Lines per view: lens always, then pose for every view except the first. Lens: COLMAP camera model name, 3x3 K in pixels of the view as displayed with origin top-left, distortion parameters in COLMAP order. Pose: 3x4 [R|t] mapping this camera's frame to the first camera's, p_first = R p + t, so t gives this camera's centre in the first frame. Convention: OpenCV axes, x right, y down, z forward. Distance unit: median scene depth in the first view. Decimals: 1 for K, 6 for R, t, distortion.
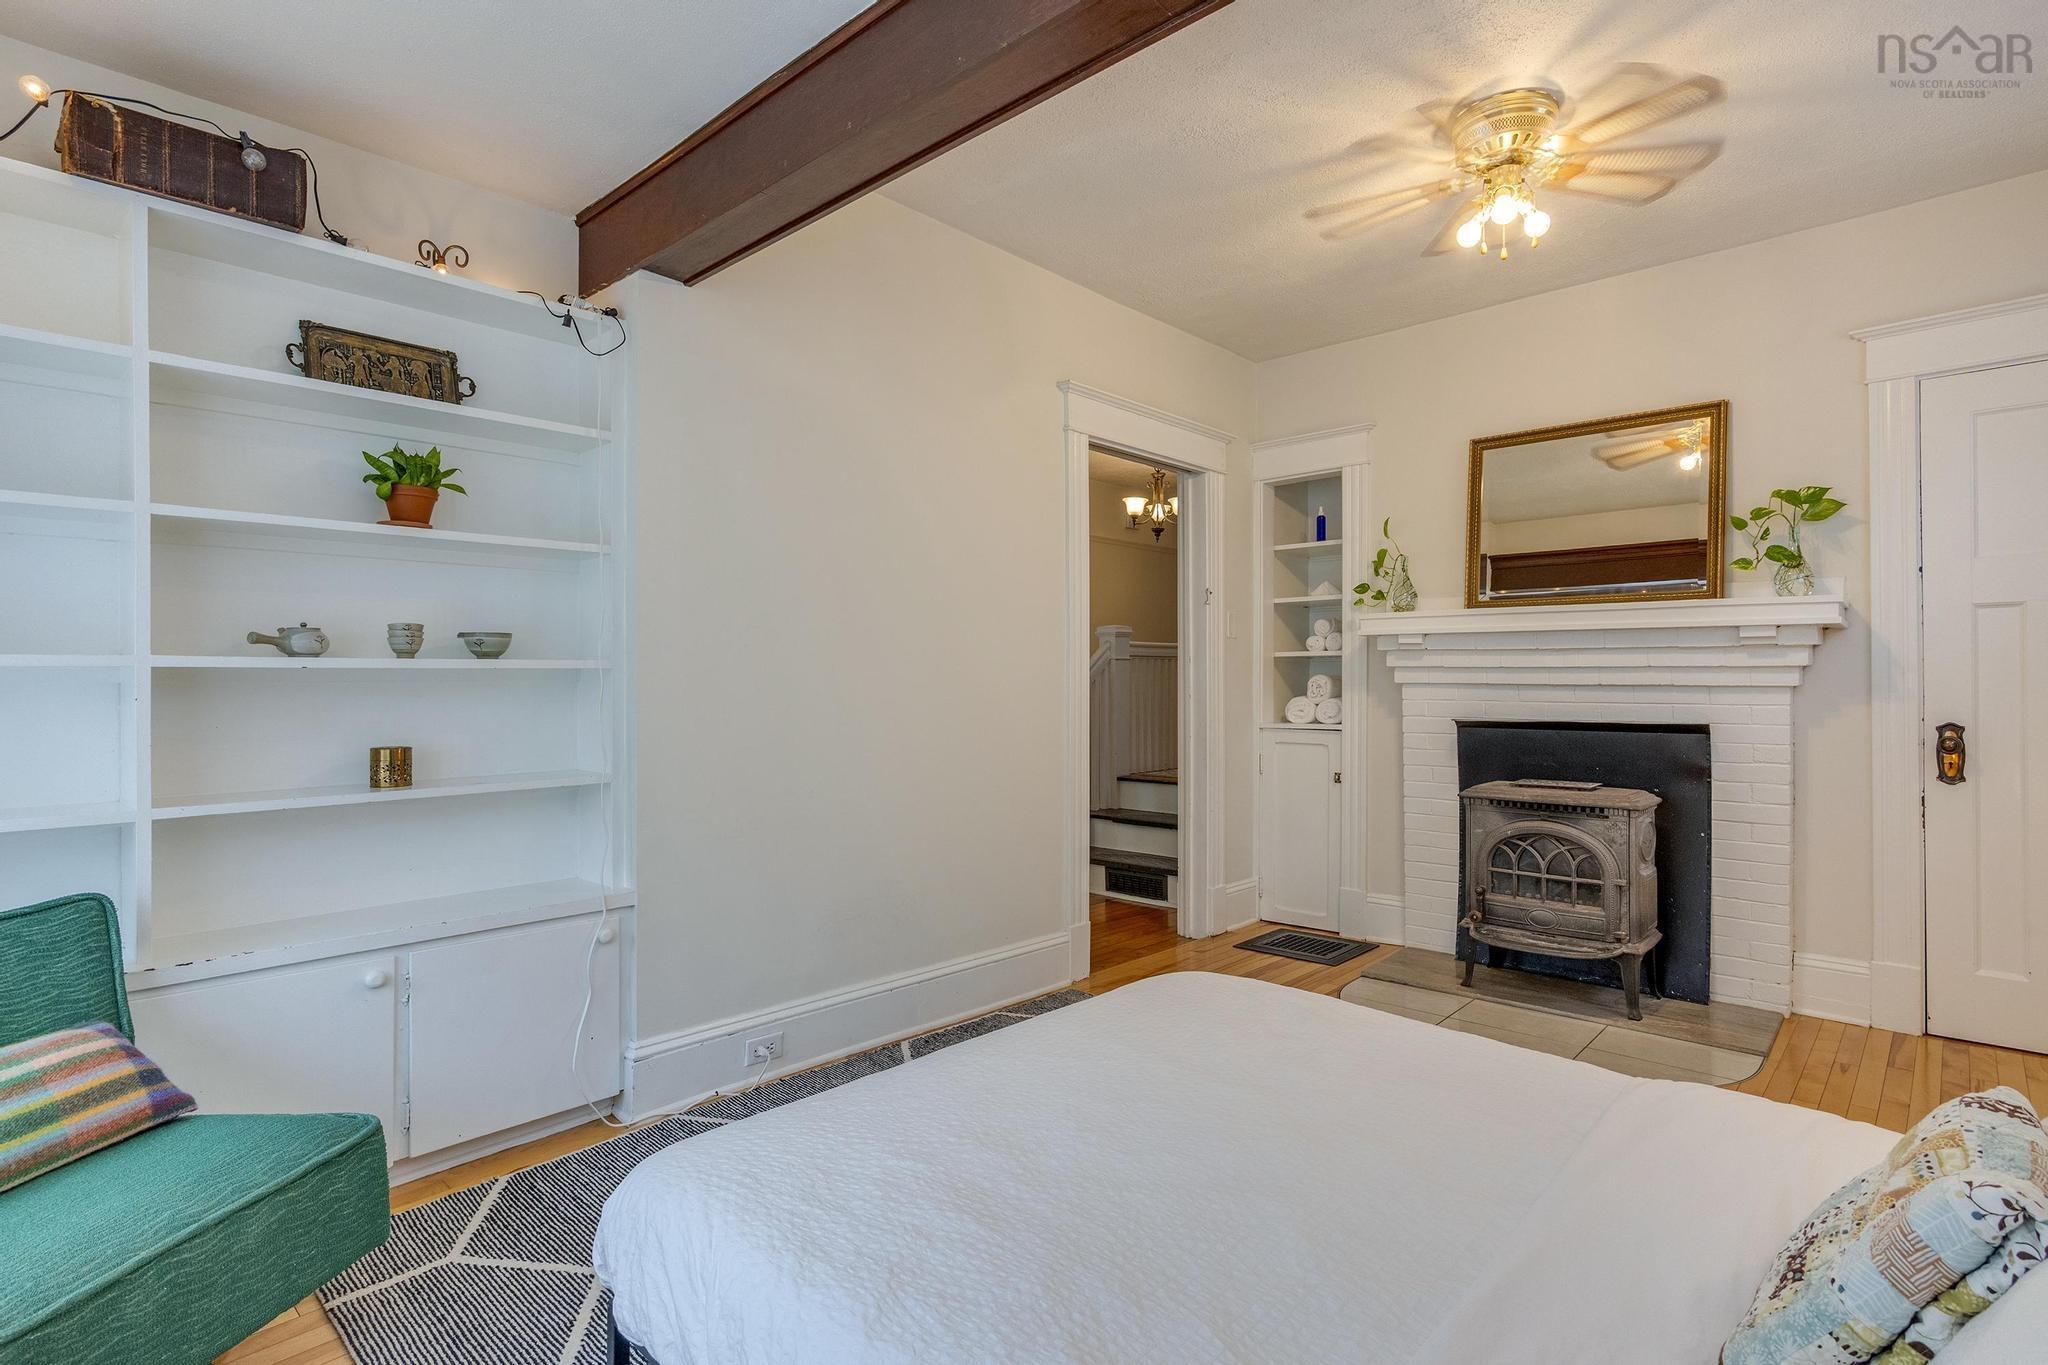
lens RADIAL K [[1007.3, 0, 1024.0], [0, 1007.3, 682.5], [0, 0, 1]] dist [-0.002934, 0.001357]
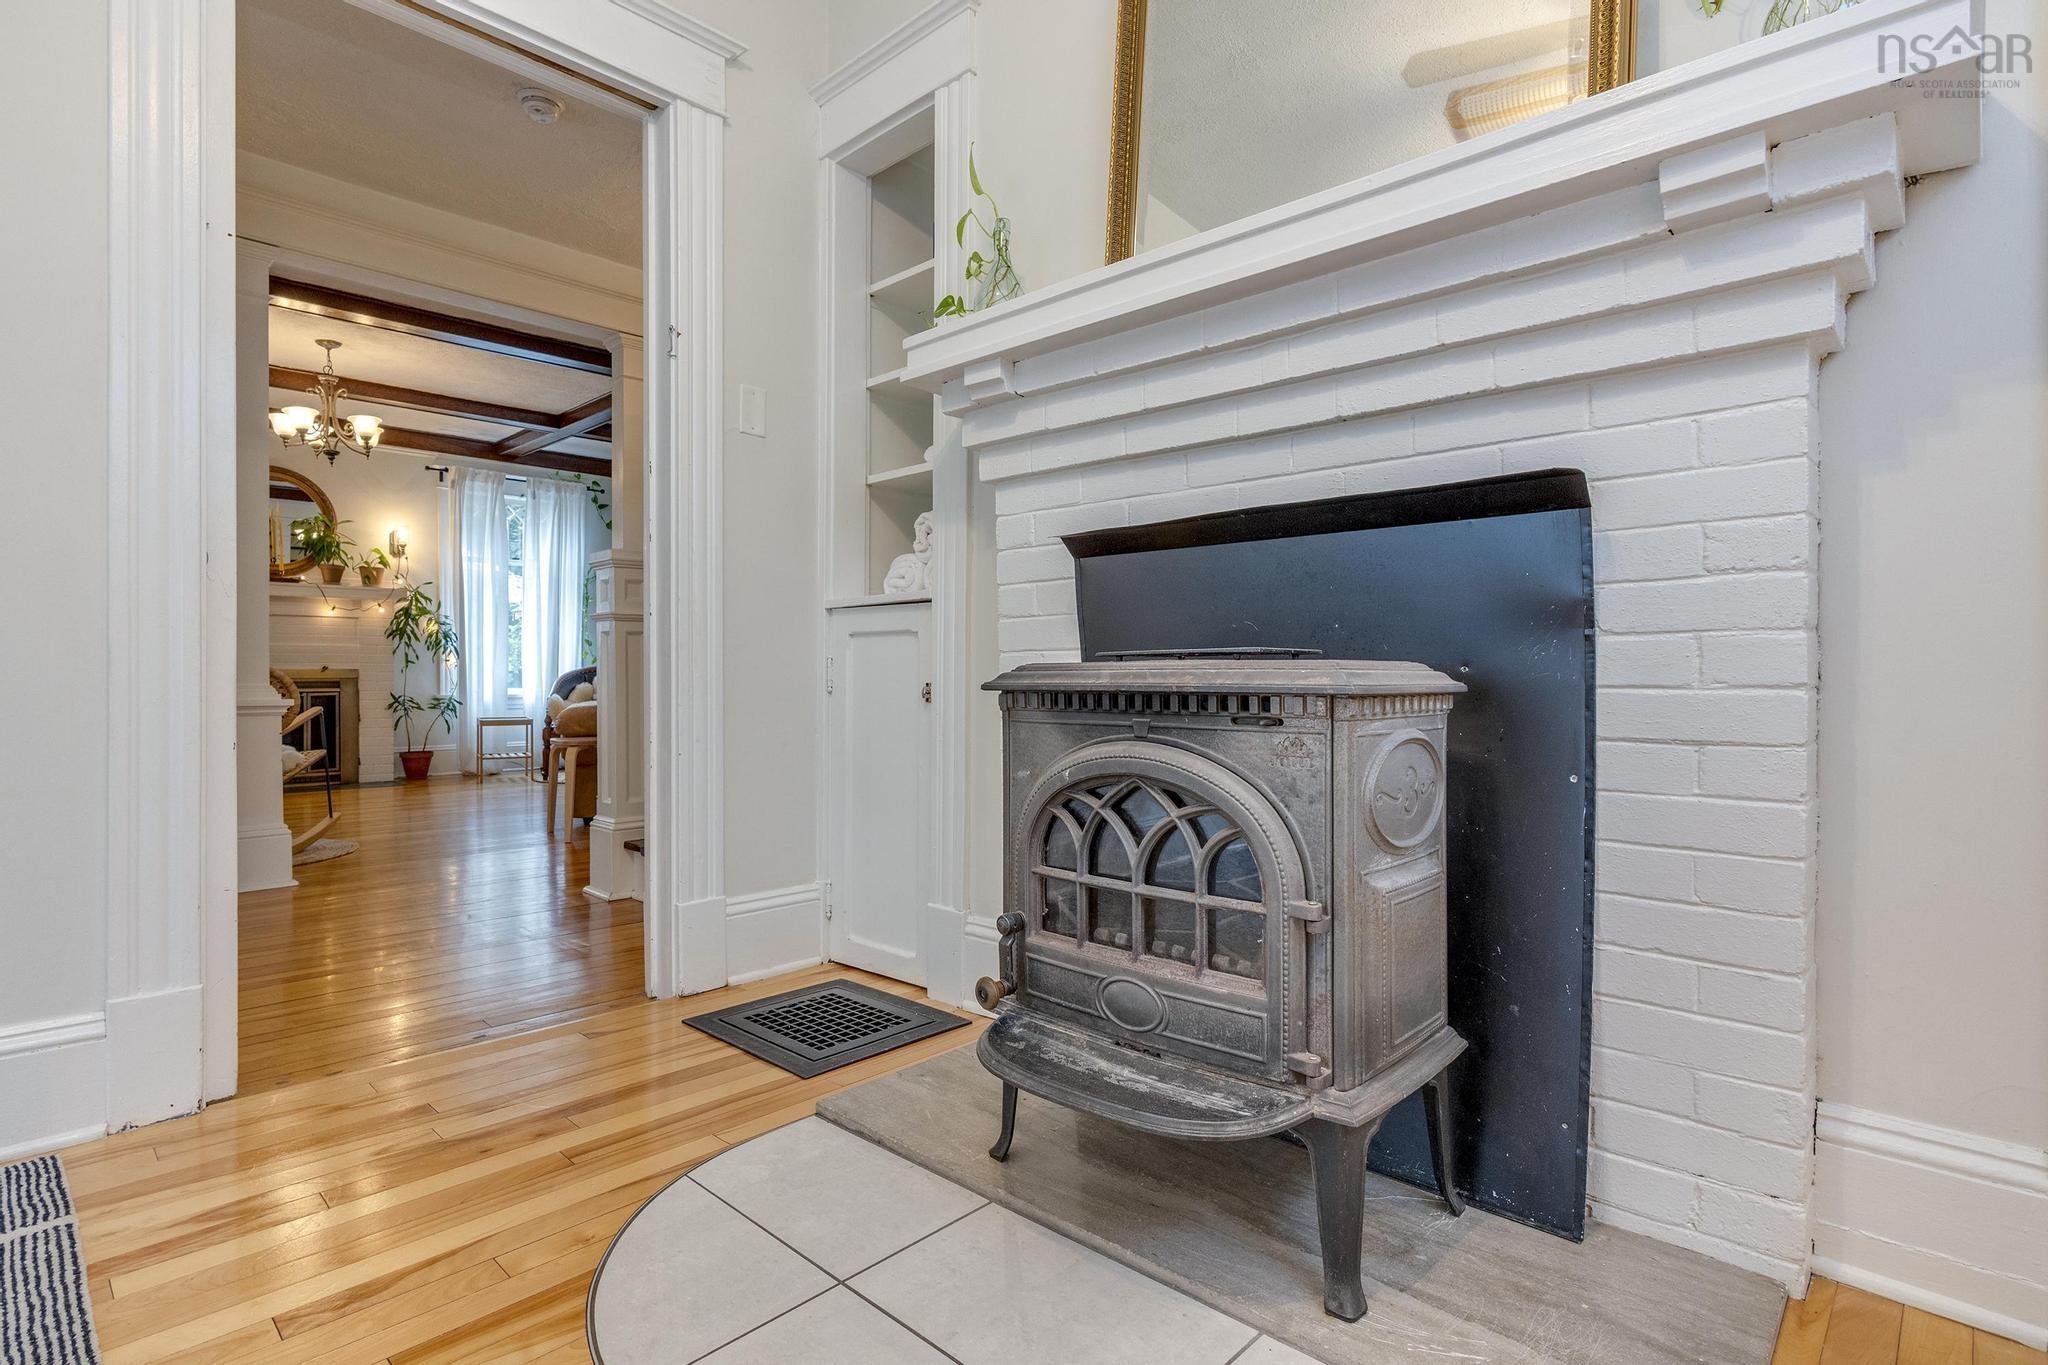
lens RADIAL K [[1007.3, 0, 1024.0], [0, 1007.3, 682.5], [0, 0, 1]] dist [-0.002934, 0.001357]
pose [[0.999926, 0.002039, -0.011952, 0.480001], [-0.002021, 0.999997, 0.001490, 0.116285], [0.011955, -0.001466, 0.999927, 0.630224]]
